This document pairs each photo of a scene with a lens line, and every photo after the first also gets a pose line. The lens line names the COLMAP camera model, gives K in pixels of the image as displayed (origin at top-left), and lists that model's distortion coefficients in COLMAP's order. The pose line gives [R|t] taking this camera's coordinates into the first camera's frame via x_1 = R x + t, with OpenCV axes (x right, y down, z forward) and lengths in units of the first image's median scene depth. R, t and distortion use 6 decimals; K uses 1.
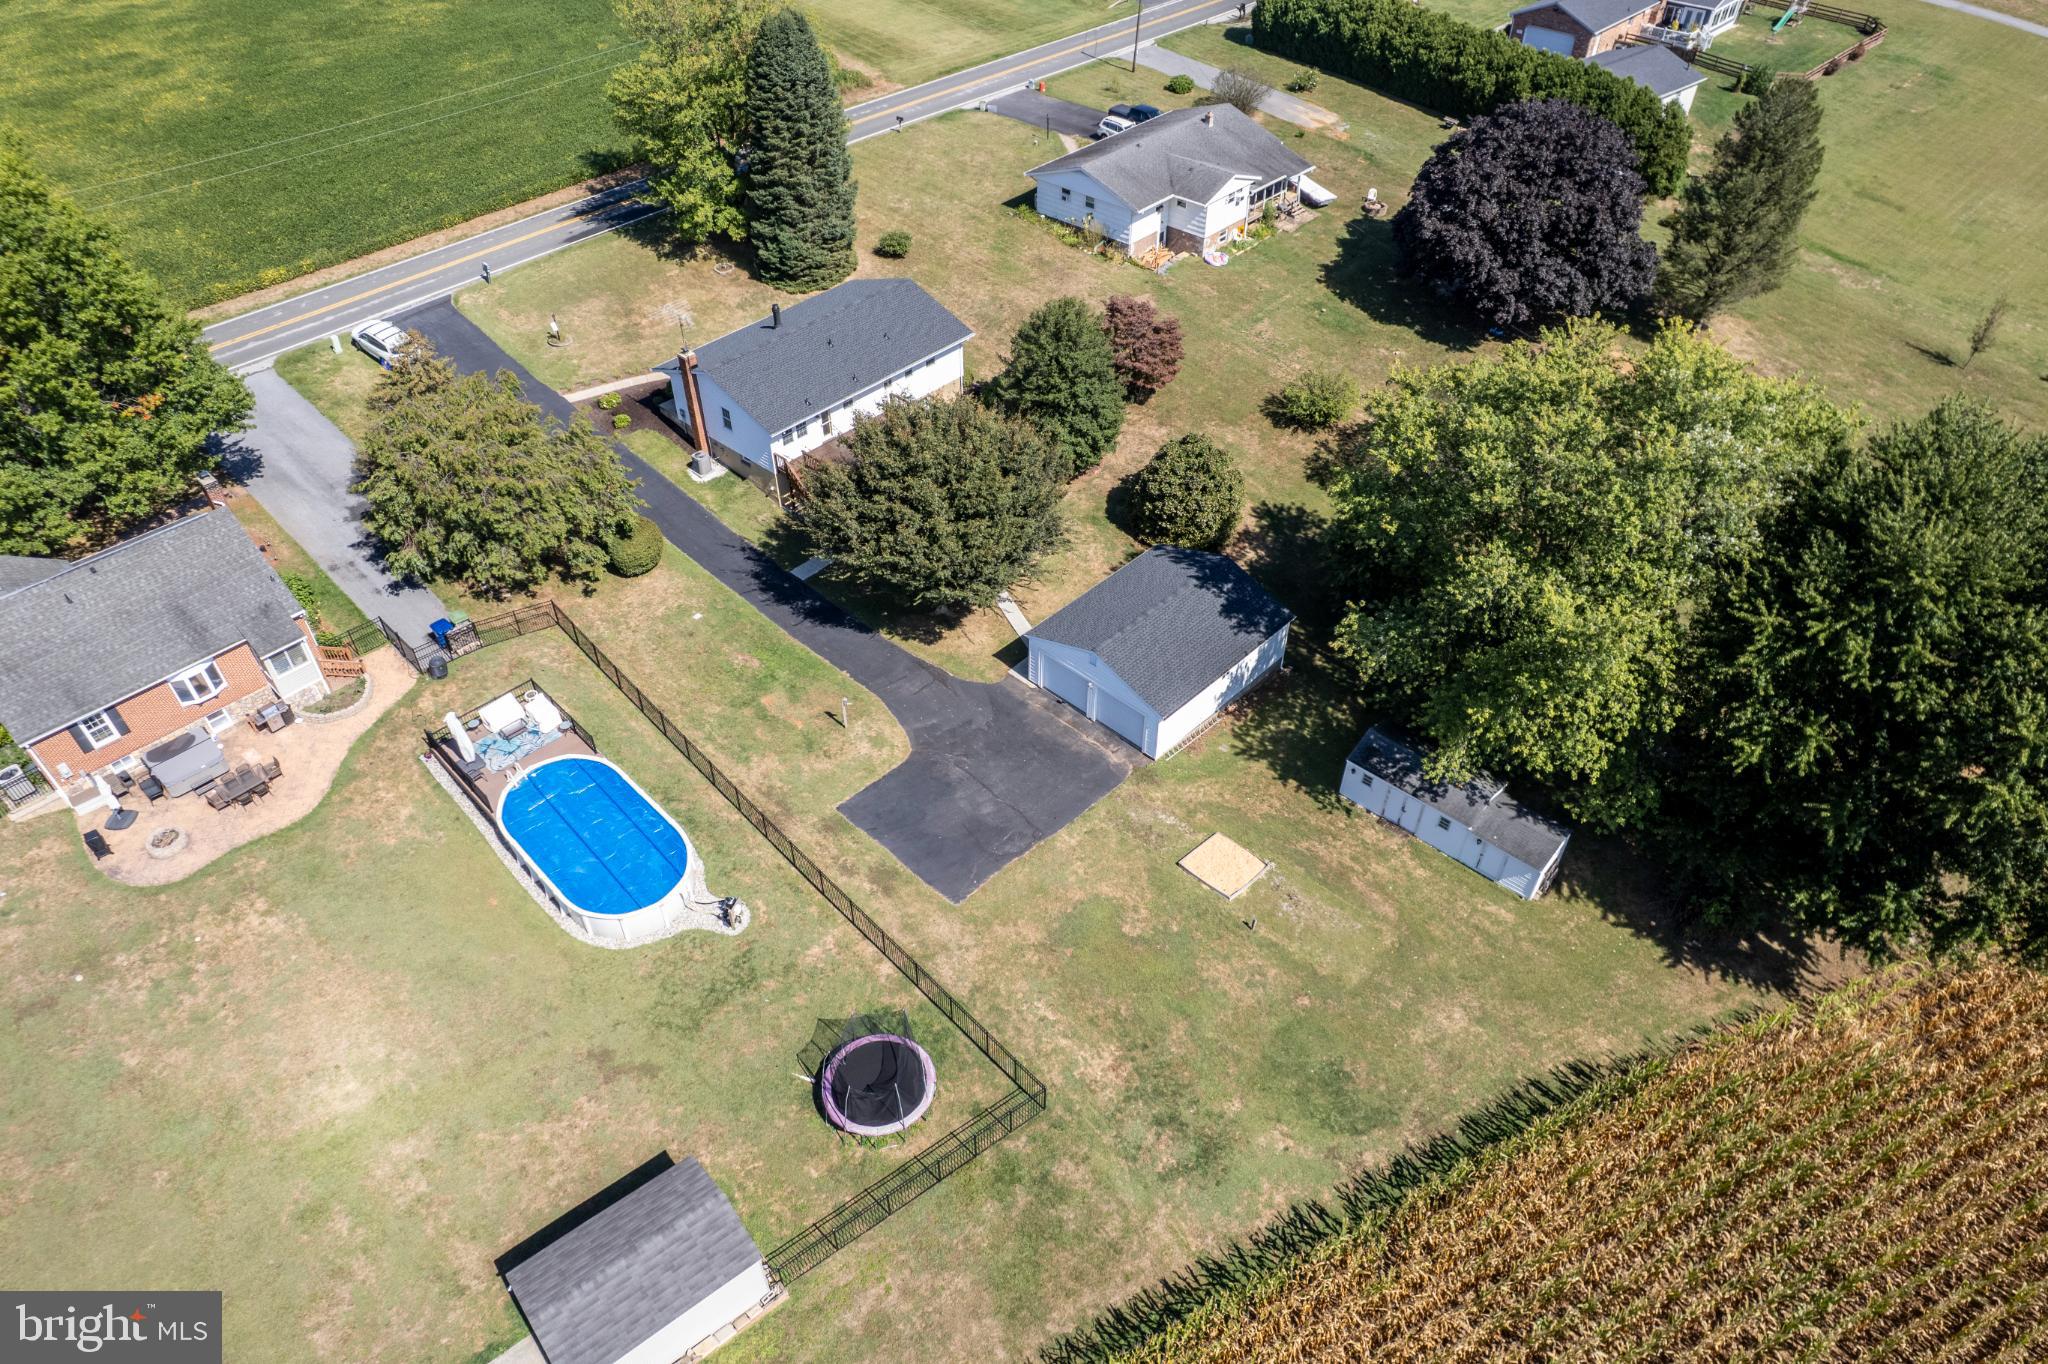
lens RADIAL K [[1313.8, 0, 1032.5], [0, 1313.8, 681.8], [0, 0, 1]] dist [-0.074024, 0.072961]
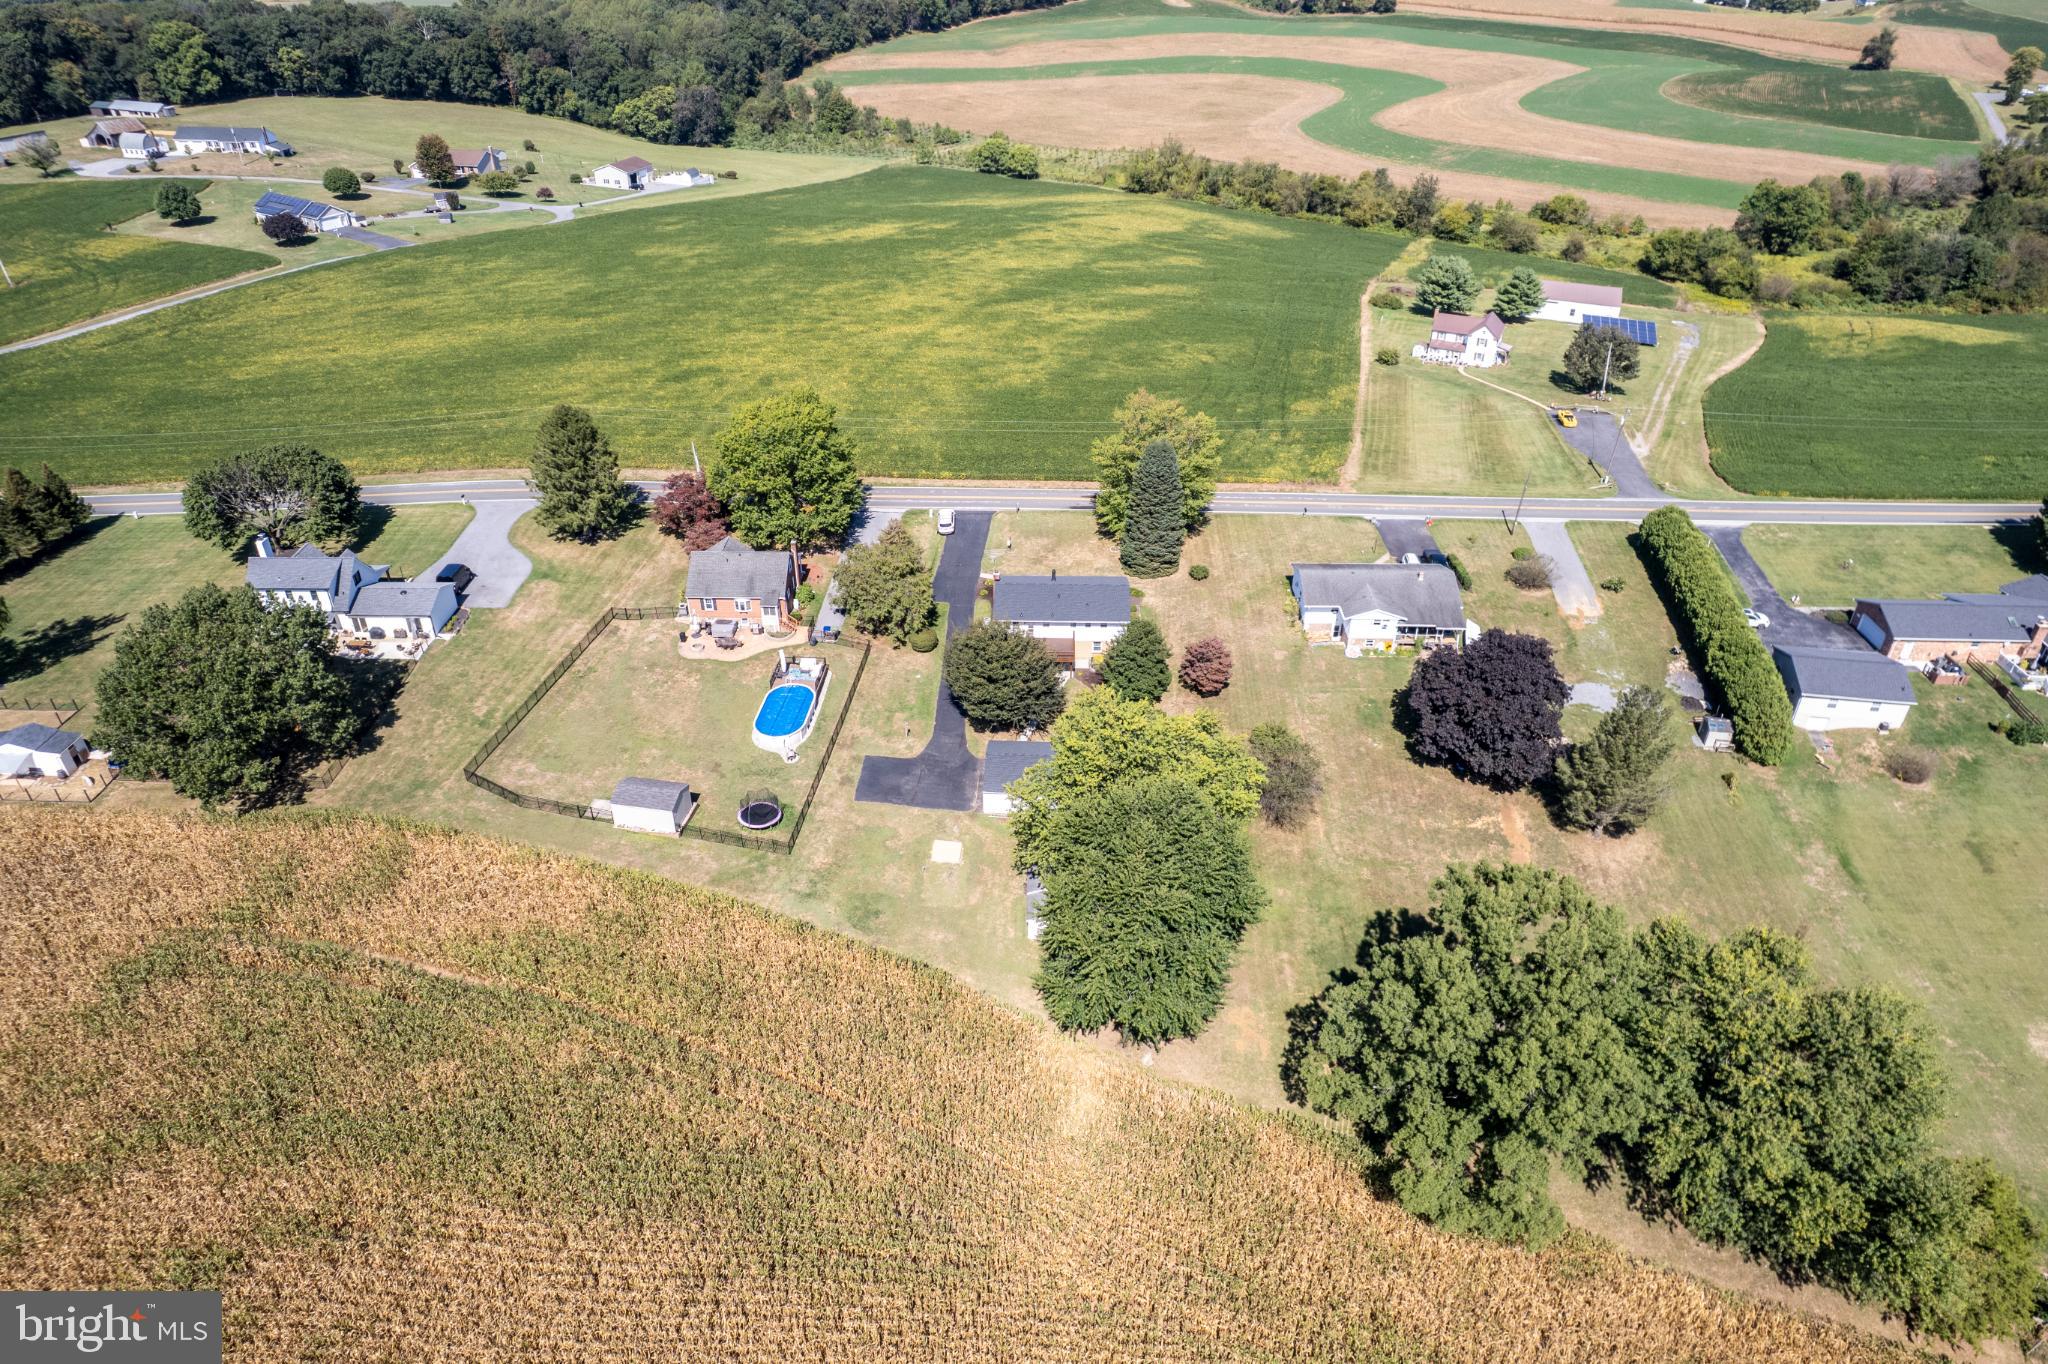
lens RADIAL K [[1313.8, 0, 1032.5], [0, 1313.8, 681.8], [0, 0, 1]] dist [-0.074024, 0.072961]
pose [[0.658441, 0.406070, -0.633690, 1.307581], [-0.508465, 0.860768, 0.023257, -0.196486], [0.554904, 0.306896, 0.773237, -0.611912]]
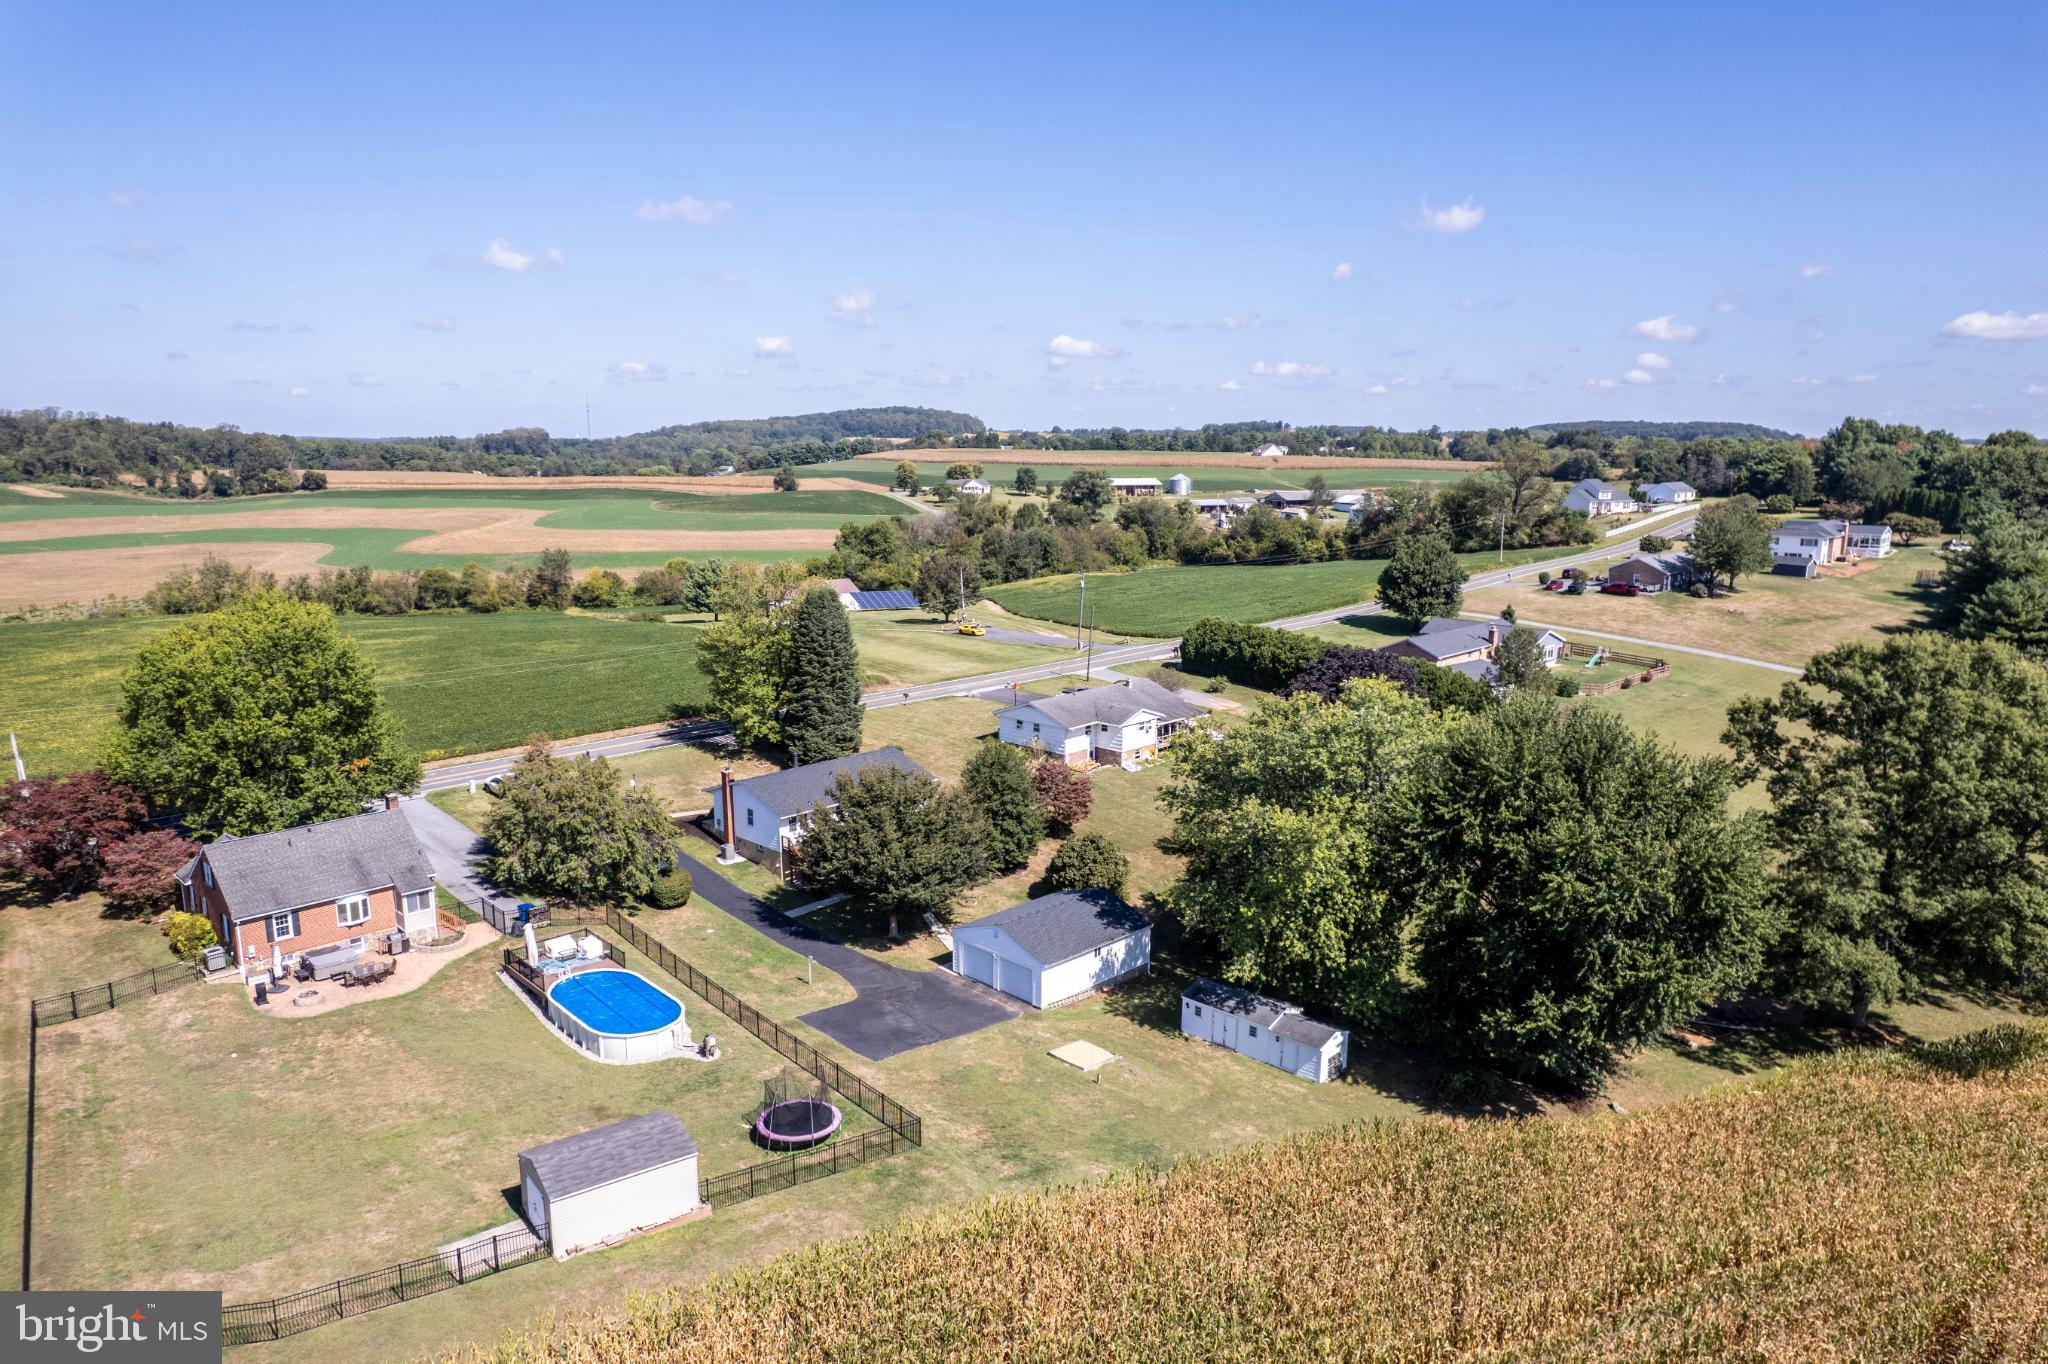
lens RADIAL K [[1313.8, 0, 1032.5], [0, 1313.8, 681.8], [0, 0, 1]] dist [-0.074024, 0.072961]
pose [[0.999575, 0.004879, -0.028733, 0.113301], [-0.019144, 0.853278, -0.521105, 0.434360], [0.021975, 0.521433, 0.853009, -0.270953]]
